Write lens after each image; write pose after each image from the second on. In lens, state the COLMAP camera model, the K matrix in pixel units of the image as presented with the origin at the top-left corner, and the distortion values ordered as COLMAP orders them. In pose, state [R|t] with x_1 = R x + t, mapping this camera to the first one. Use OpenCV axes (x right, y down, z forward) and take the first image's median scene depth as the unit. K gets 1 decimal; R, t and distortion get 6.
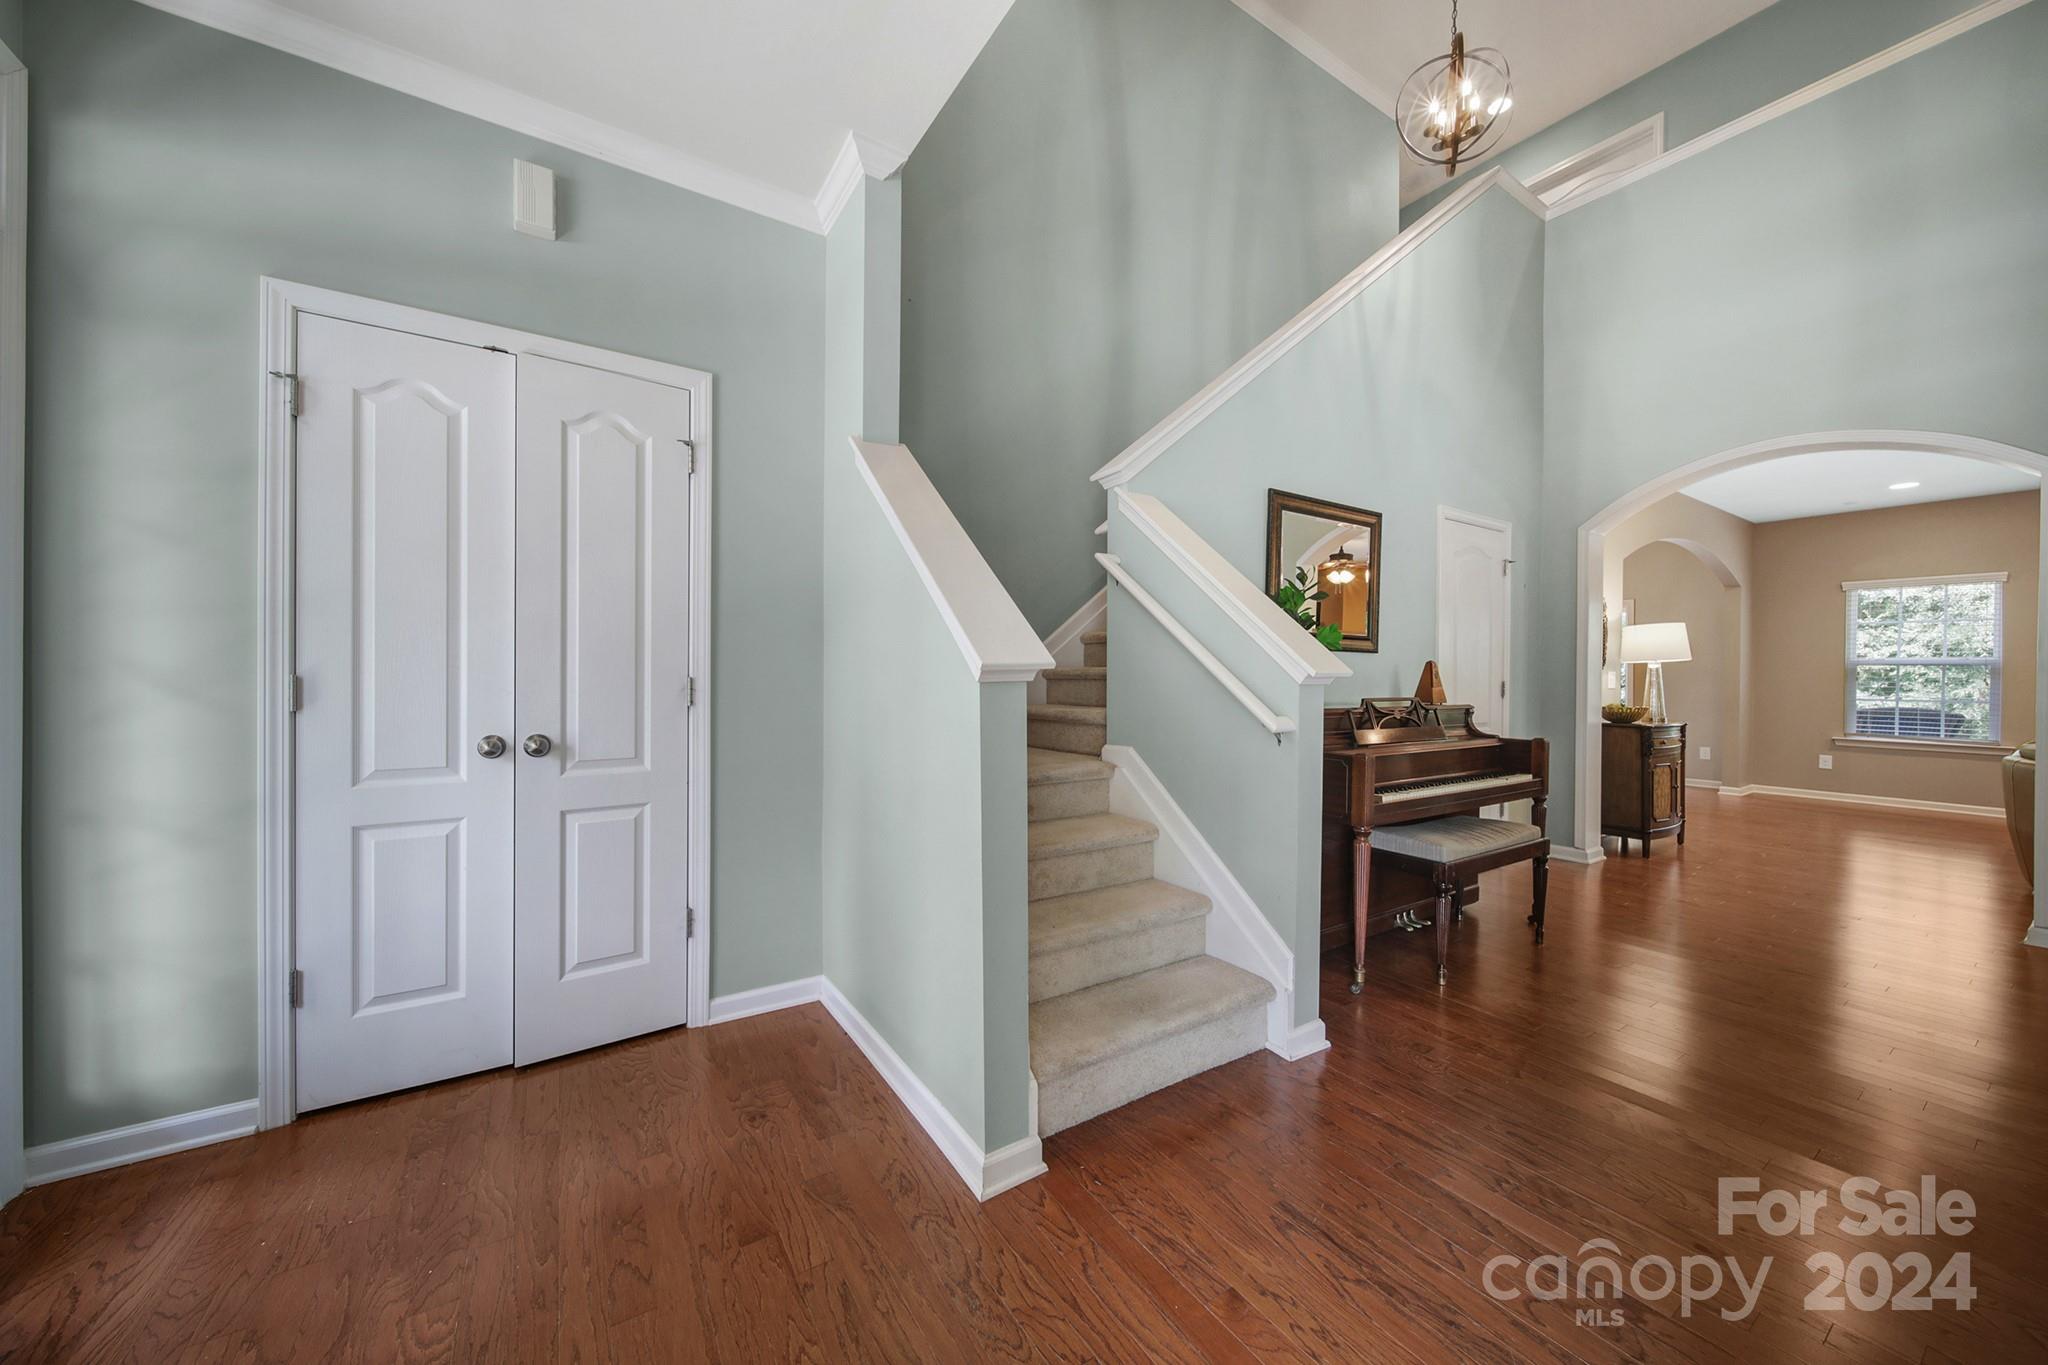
lens RADIAL K [[720.0, 0, 1026.6], [0, 720.0, 685.7], [0, 0, 1]] dist [-0.001010, -0.000710]
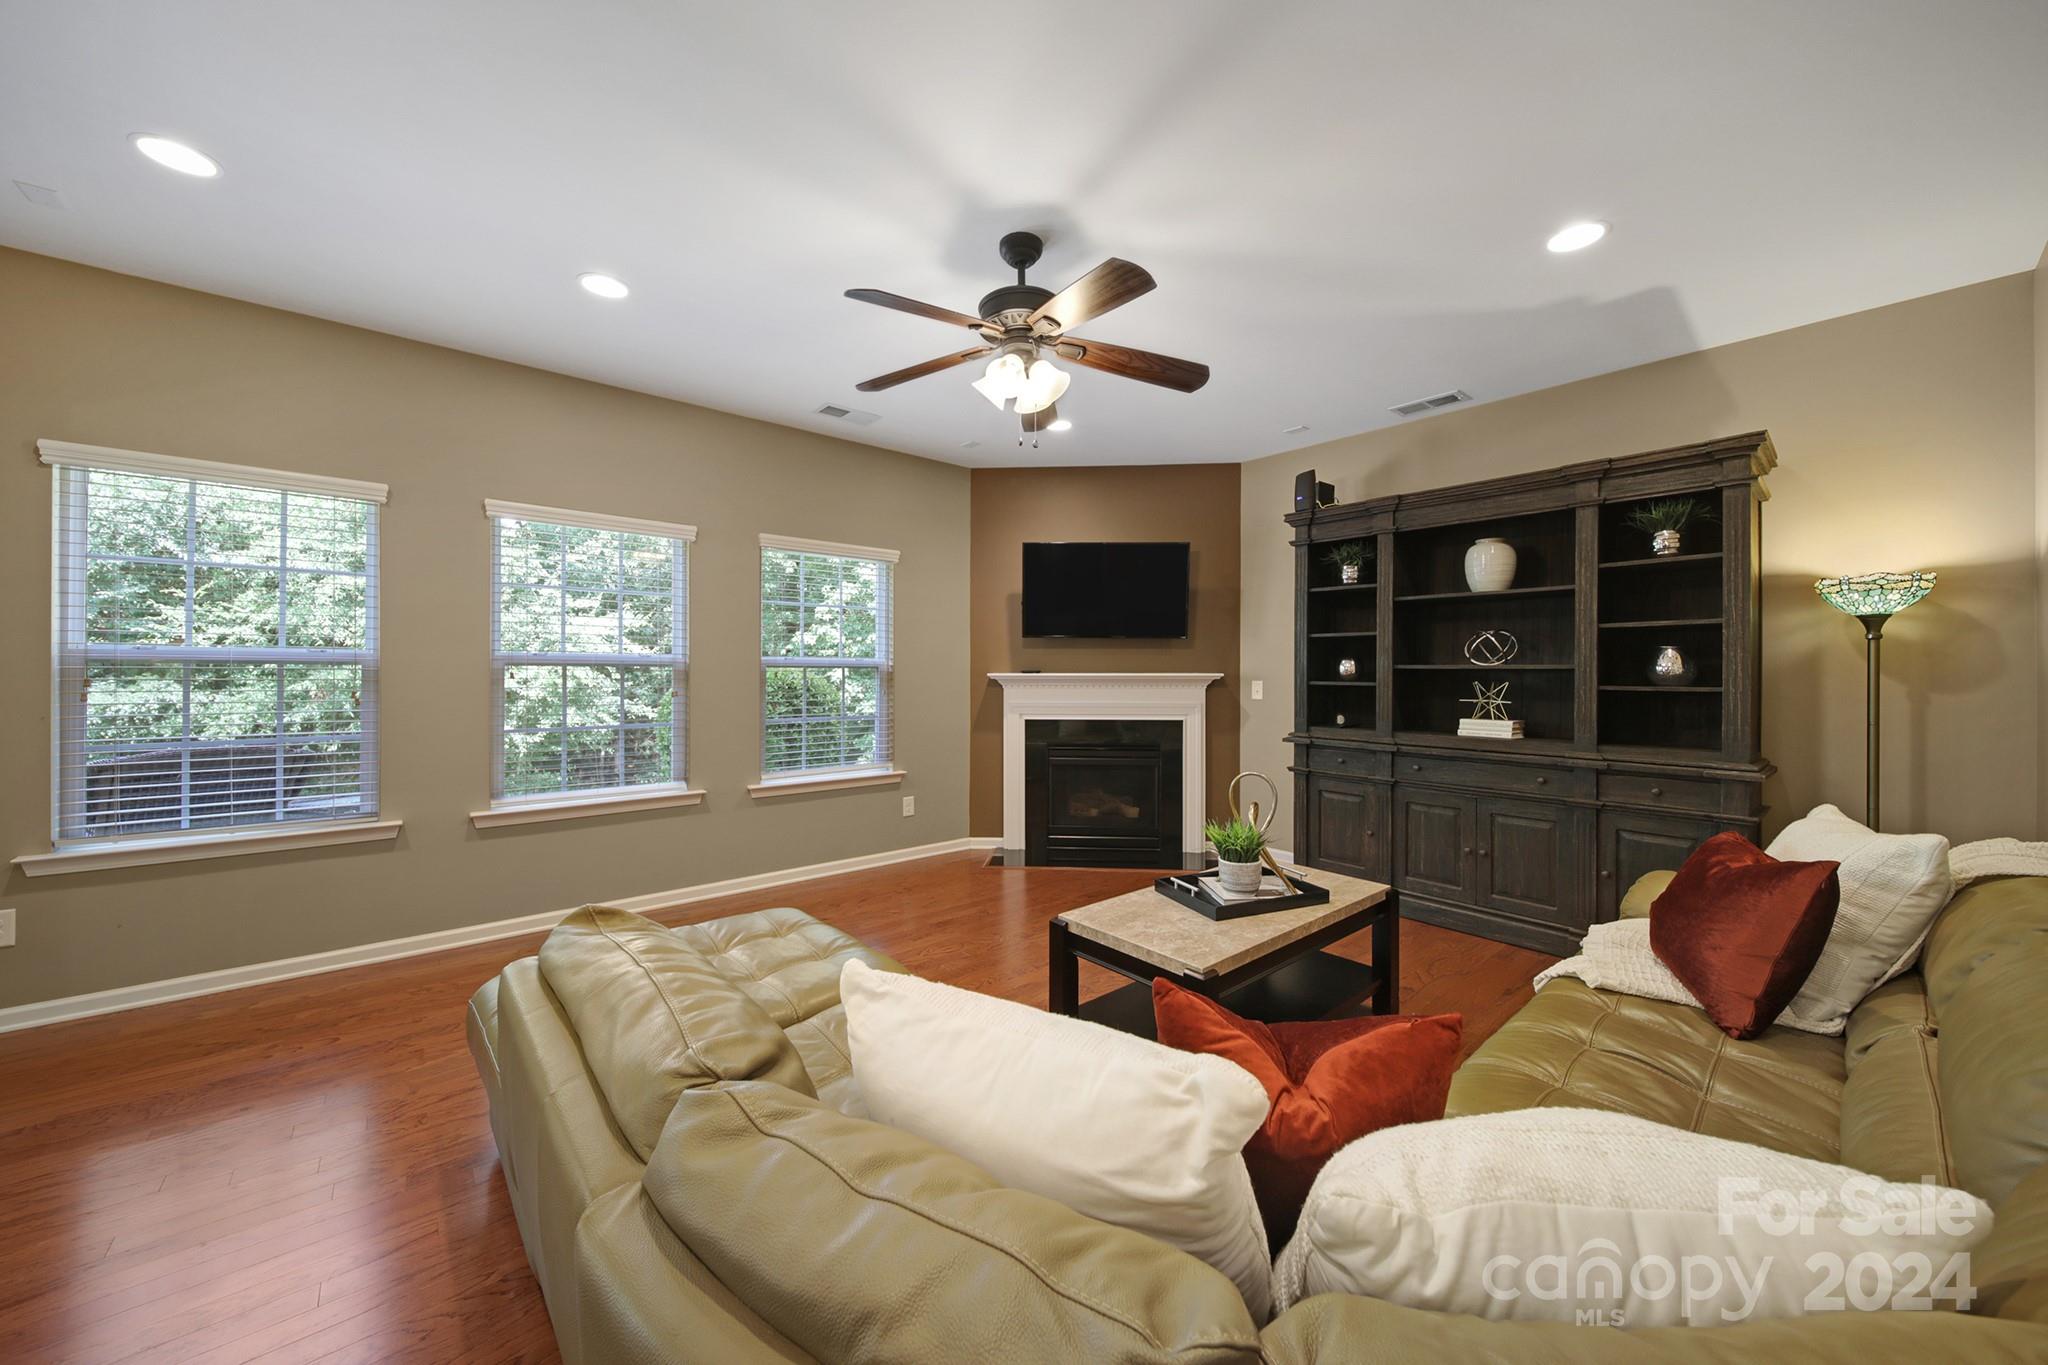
lens RADIAL K [[720.0, 0, 1023.0], [0, 720.0, 668.3], [0, 0, 1]] dist [-0.001010, -0.000710]
pose [[-0.139160, -0.000659, 0.990270, 0.394042], [0.000599, 1.000000, 0.000750, -0.013735], [-0.990270, 0.000697, -0.139160, 0.310227]]
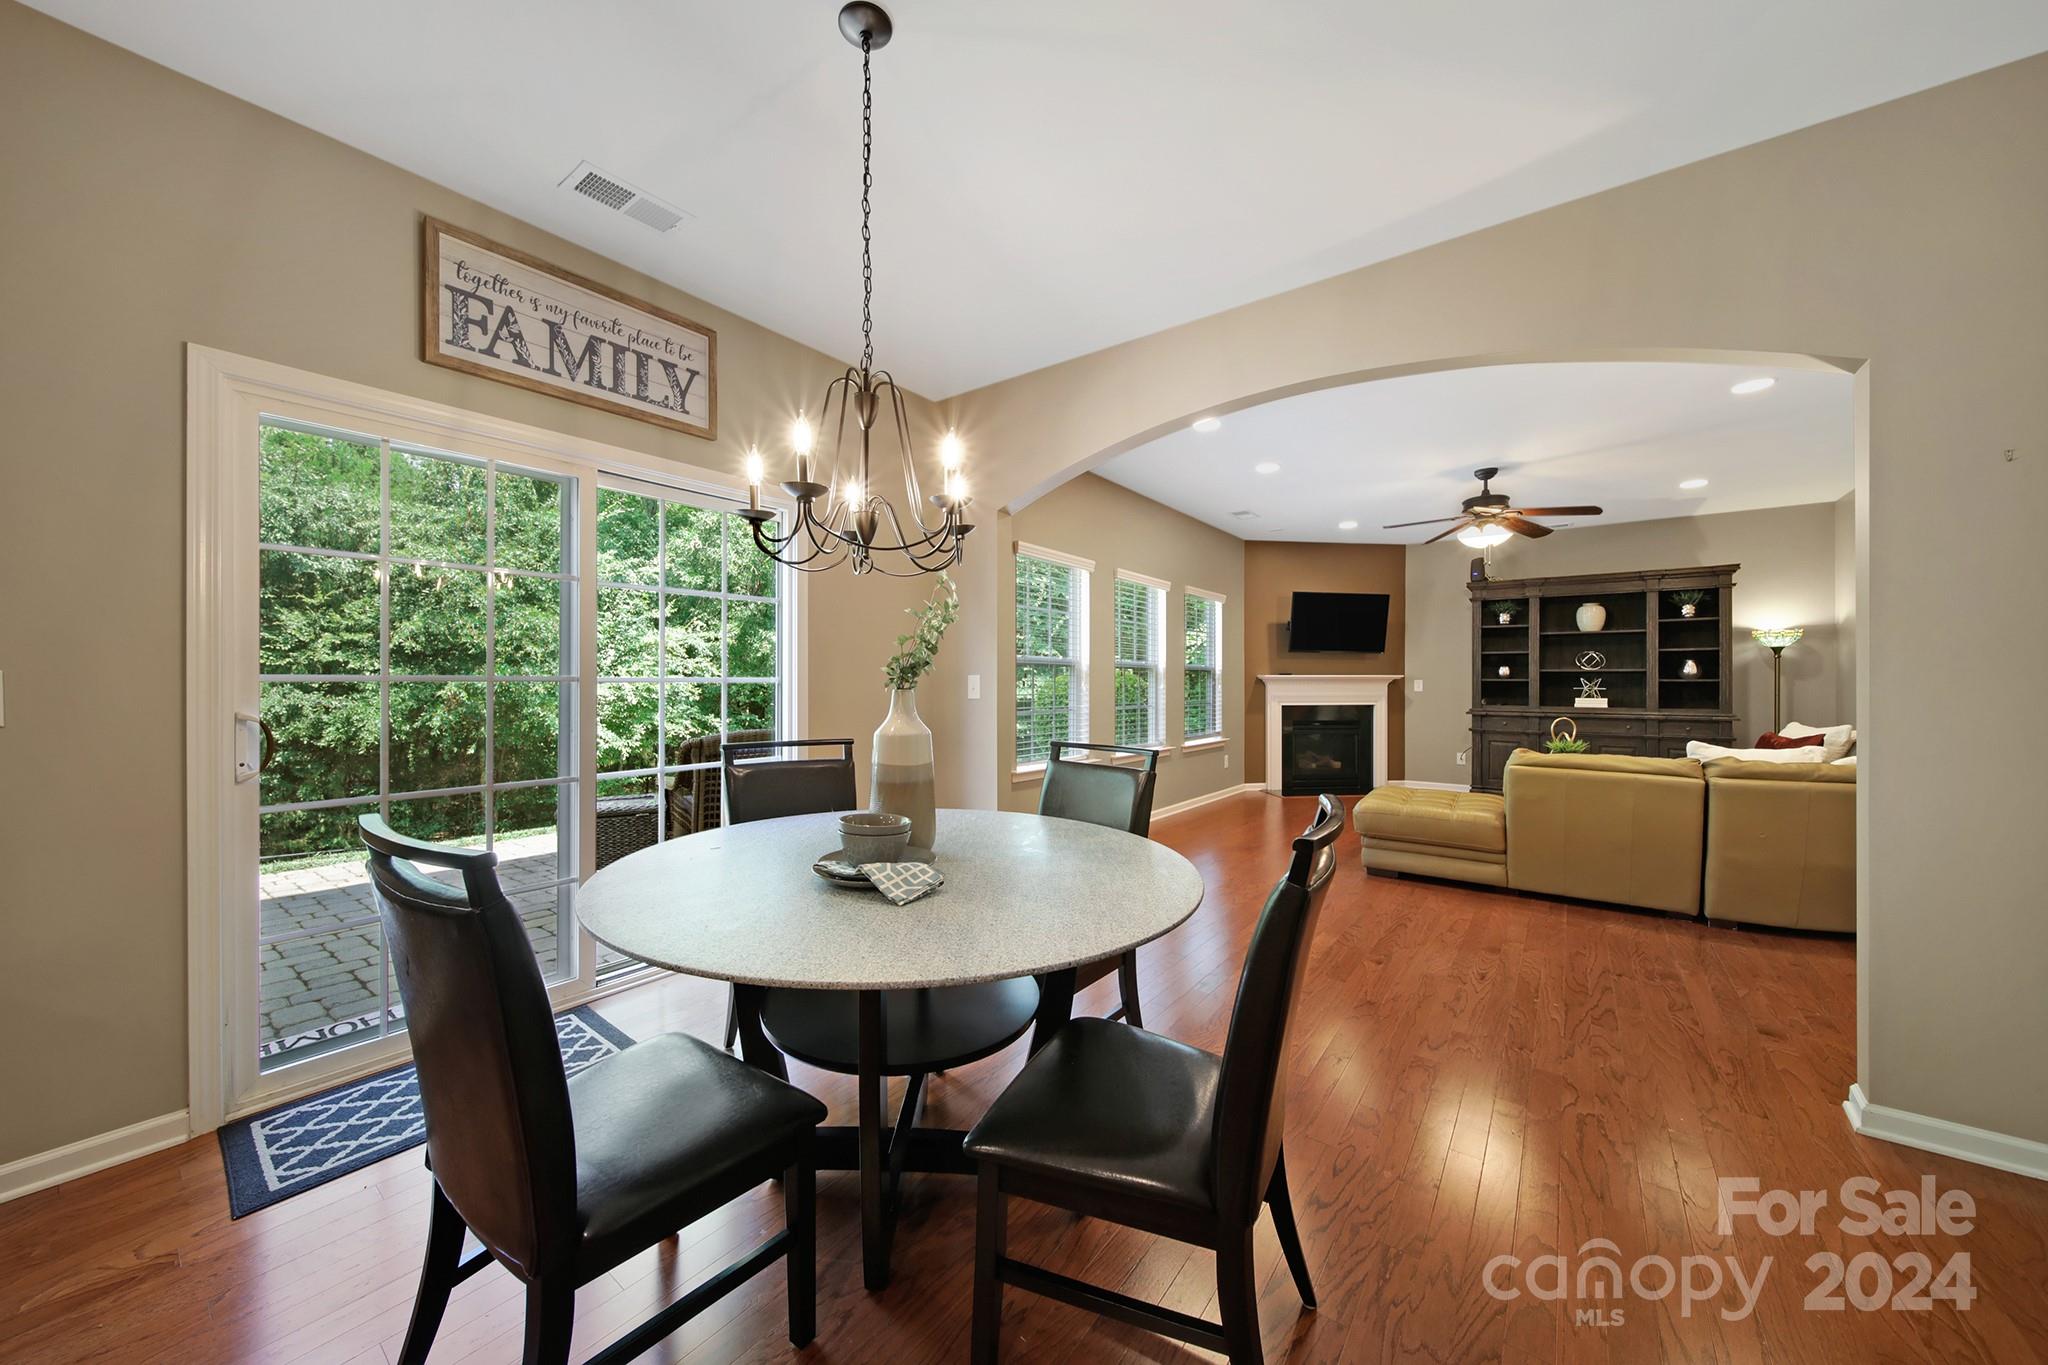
lens RADIAL K [[720.0, 0, 1008.8], [0, 720.0, 676.2], [0, 0, 1]] dist [-0.001010, -0.000710]
pose [[-0.333519, 0.000211, 0.942743, 0.289508], [0.000739, 1.000000, 0.000037, -0.010073], [-0.942743, 0.000709, -0.333519, 0.668643]]
